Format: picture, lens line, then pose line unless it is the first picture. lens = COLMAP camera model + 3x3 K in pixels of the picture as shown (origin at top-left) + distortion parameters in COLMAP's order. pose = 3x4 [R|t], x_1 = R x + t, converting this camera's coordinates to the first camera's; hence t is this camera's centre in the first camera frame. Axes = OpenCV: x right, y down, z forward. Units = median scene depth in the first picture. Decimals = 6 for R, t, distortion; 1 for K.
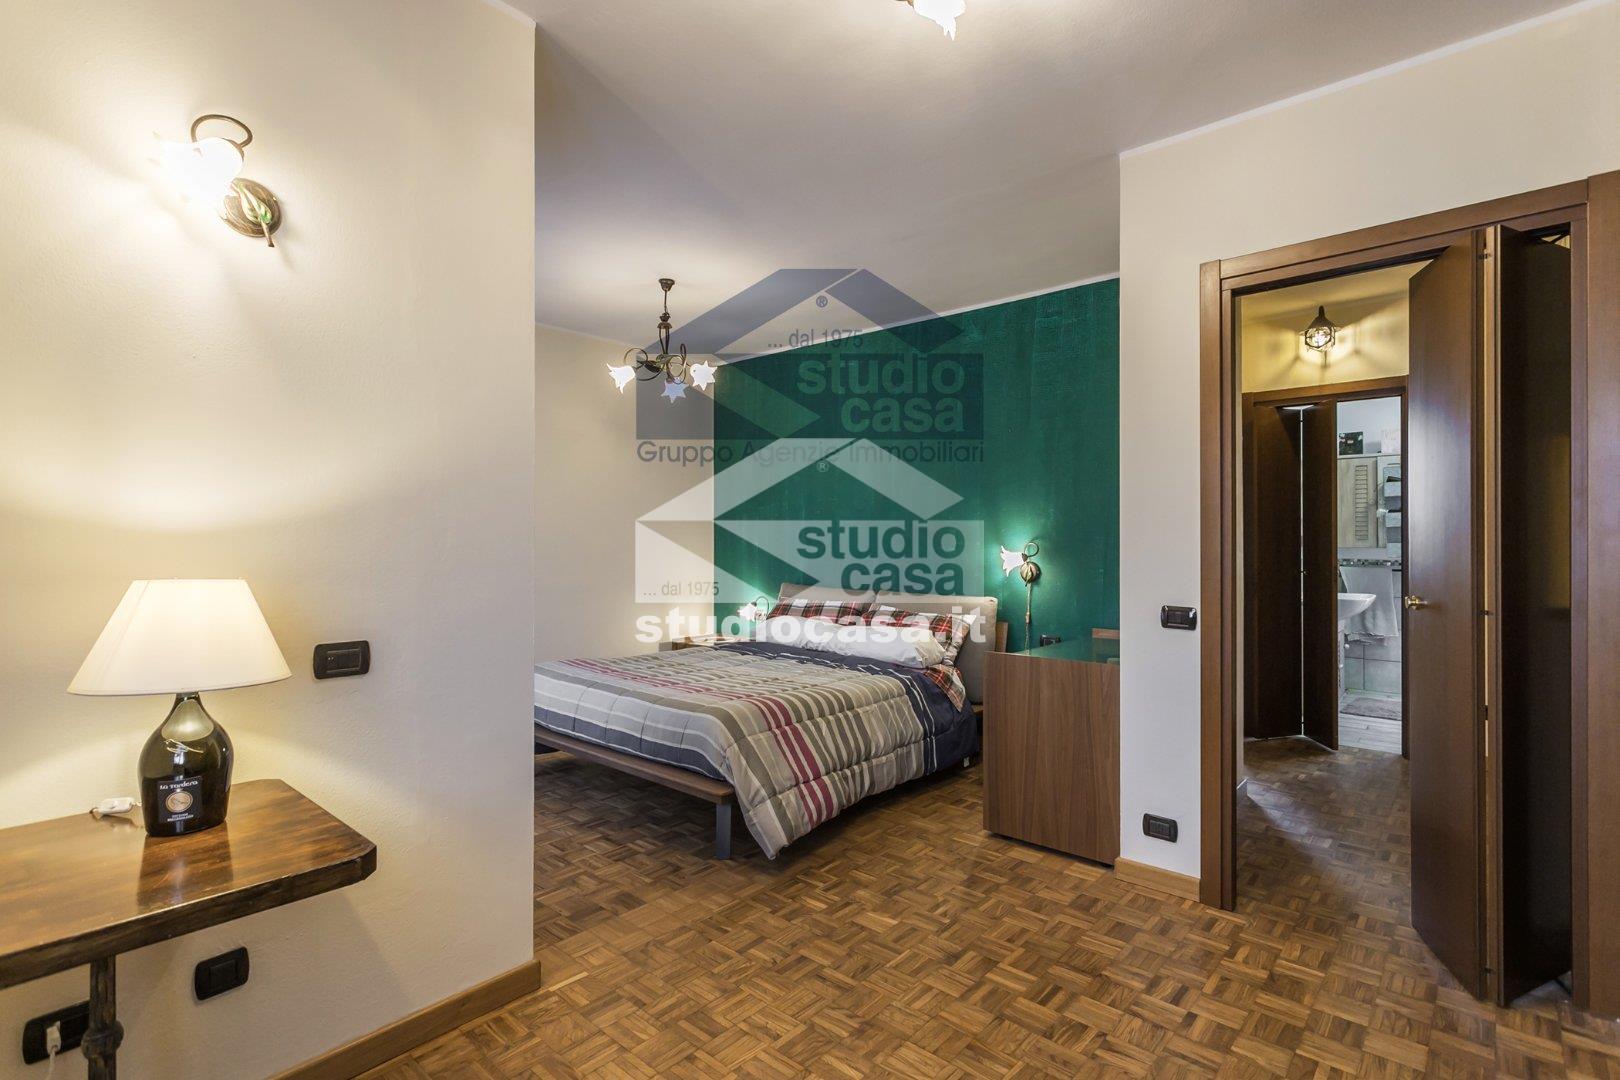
lens RADIAL K [[771.7, 0, 806.3], [0, 771.7, 541.6], [0, 0, 1]] dist [0.000089, 0.001557]
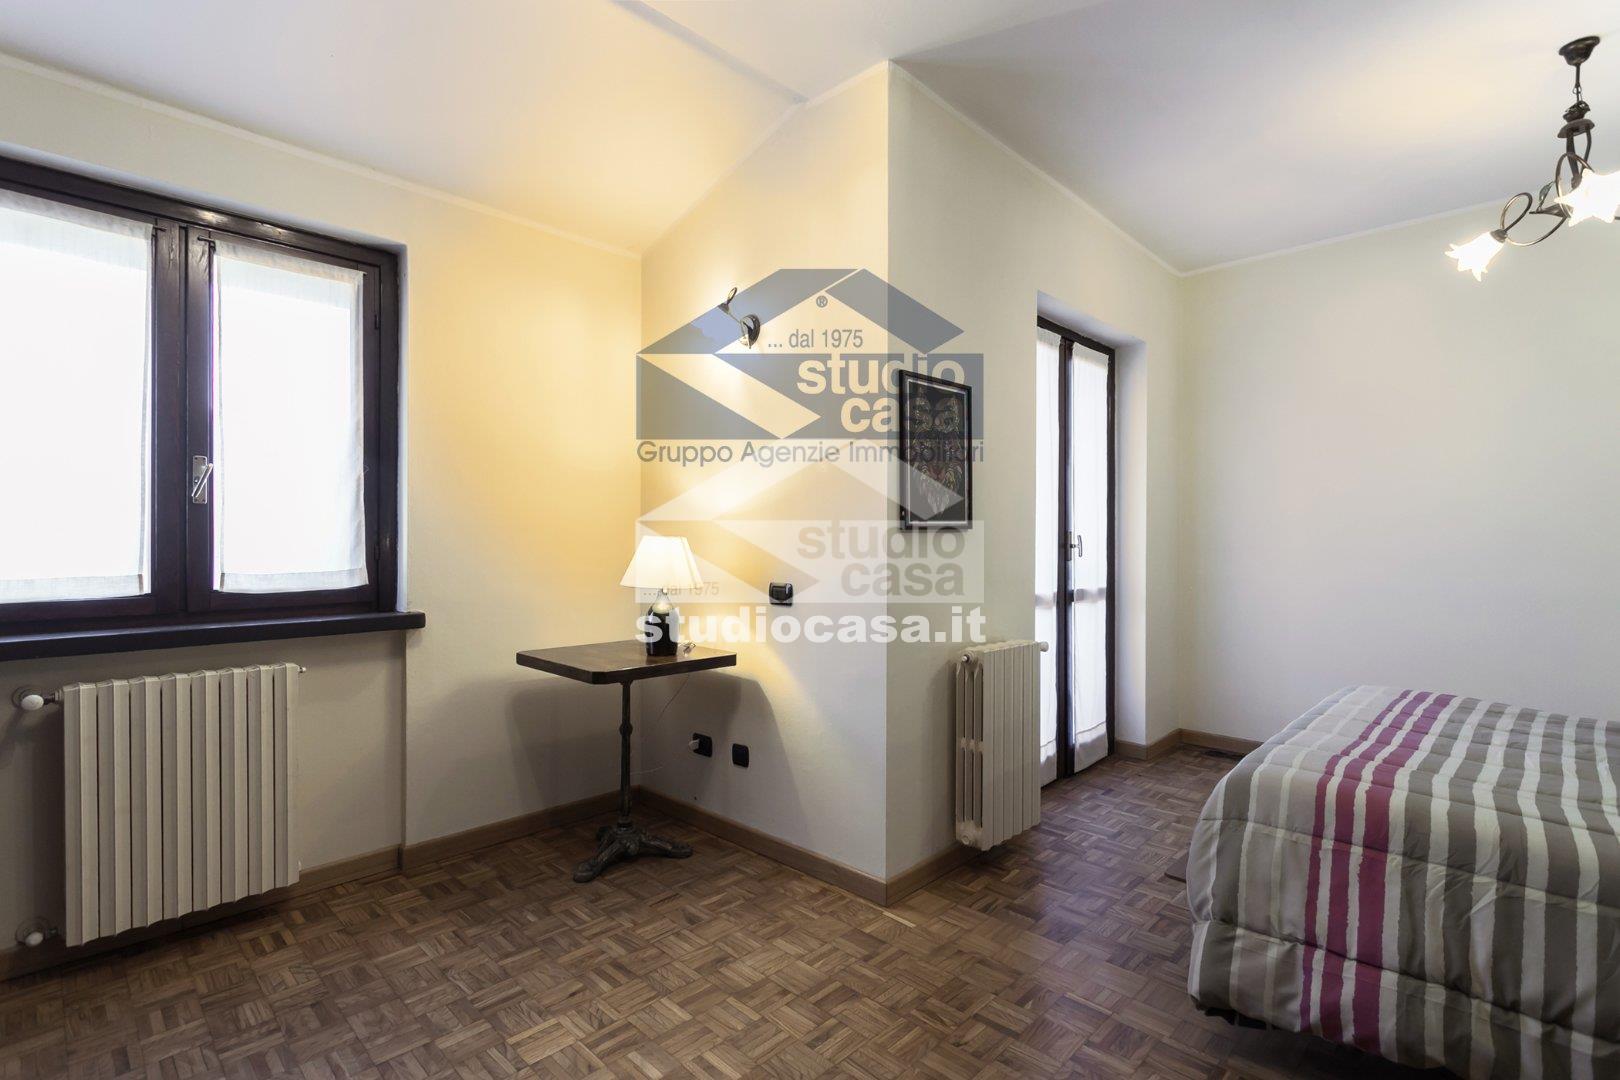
lens RADIAL K [[771.7, 0, 804.6], [0, 771.7, 537.0], [0, 0, 1]] dist [0.000089, 0.001557]
pose [[-0.048049, 0.009498, -0.998800, 0.774255], [0.001037, 0.999955, 0.009459, 0.017538], [0.998844, -0.000582, -0.048057, 0.905992]]
